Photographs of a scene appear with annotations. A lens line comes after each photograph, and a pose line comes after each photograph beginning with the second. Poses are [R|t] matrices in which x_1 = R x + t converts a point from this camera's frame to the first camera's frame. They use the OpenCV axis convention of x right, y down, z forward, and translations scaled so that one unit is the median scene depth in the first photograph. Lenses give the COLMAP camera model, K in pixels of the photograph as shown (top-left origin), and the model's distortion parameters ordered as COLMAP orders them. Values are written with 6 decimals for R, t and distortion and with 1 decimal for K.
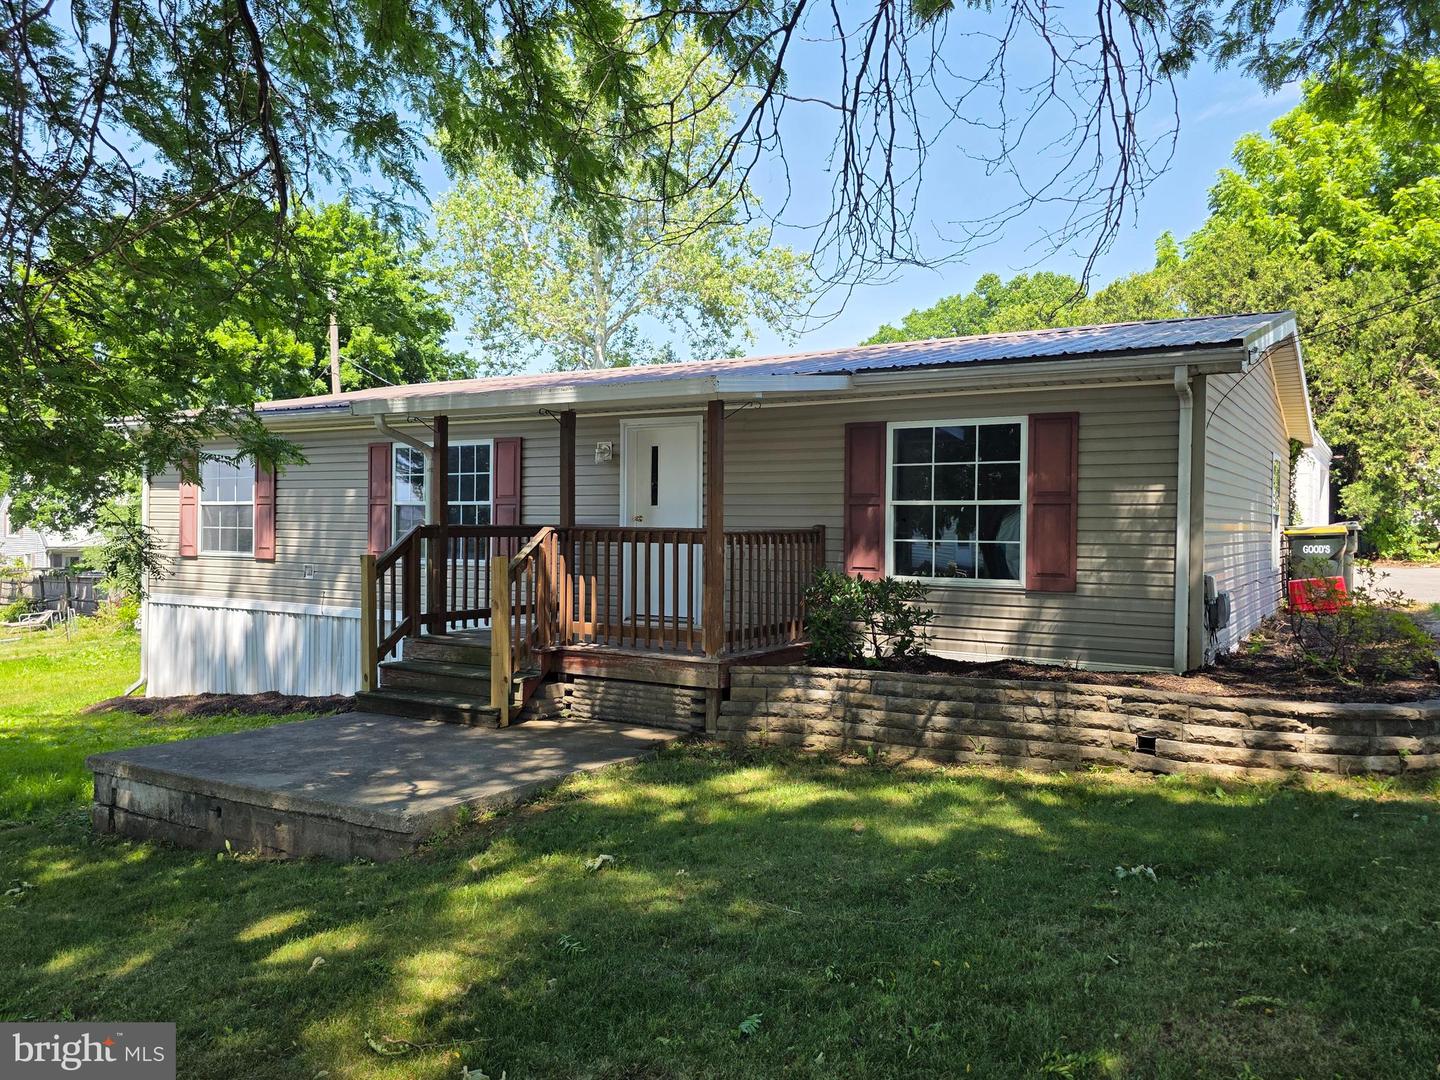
lens RADIAL K [[1073.2, 0, 720.0], [0, 1073.2, 540.0], [0, 0, 1]] dist [0.052124, -0.000708]
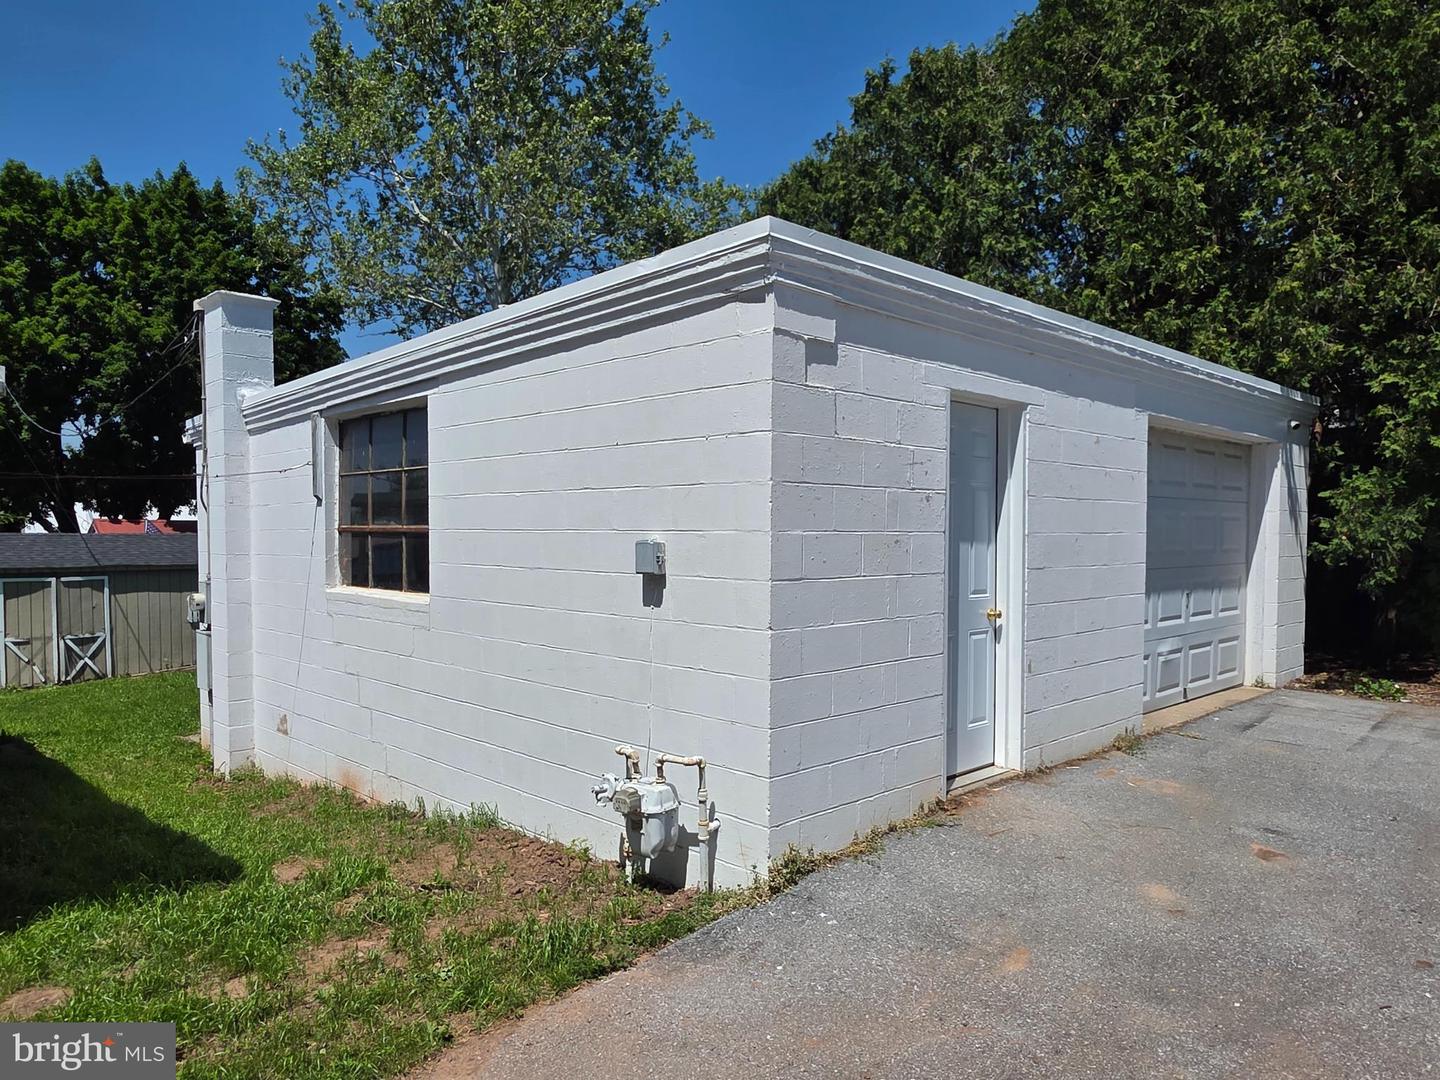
lens RADIAL K [[962.0, 0, 719.3], [0, 962.0, 572.4], [0, 0, 1]] dist [0.002450, -0.004955]
pose [[0.970071, 0.002621, -0.242806, 1.341803], [0.003849, 0.999650, 0.026172, -0.083860], [0.242790, -0.026323, 0.969722, 1.870809]]
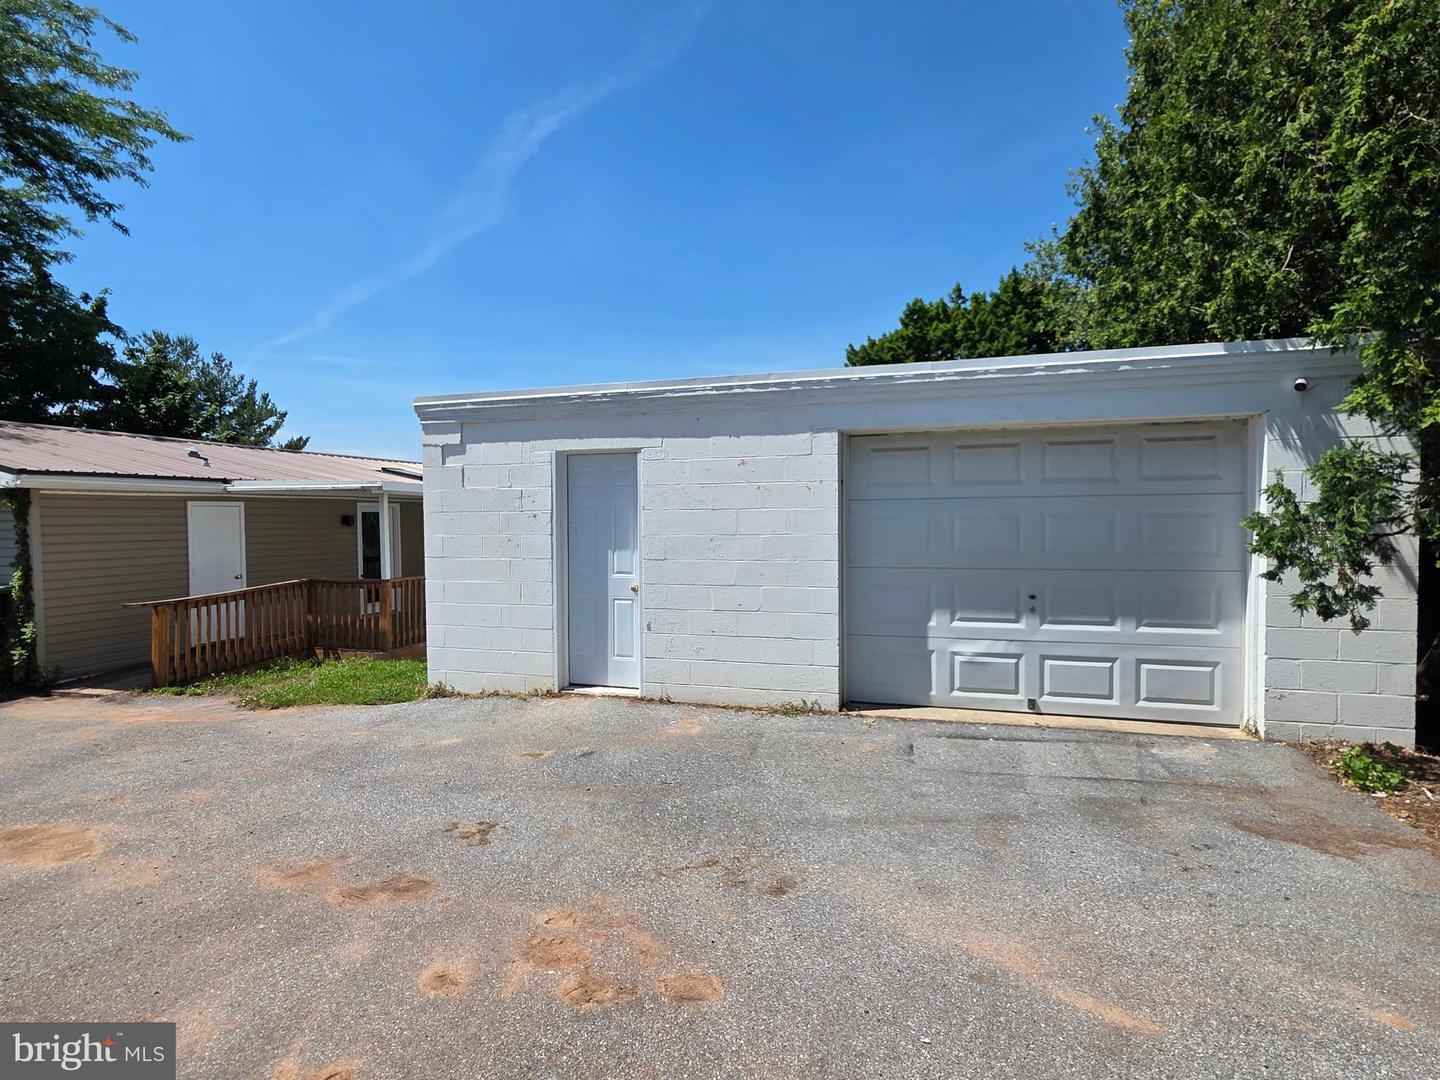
lens RADIAL K [[722.6, 0, 720.0], [0, 722.6, 540.0], [0, 0, 1]] dist [0.000004, -0.000120]
pose [[0.276433, 0.017001, -0.960883, 2.116093], [-0.001508, 0.999850, 0.017256, -0.100582], [0.961032, -0.003321, 0.276417, 2.437949]]
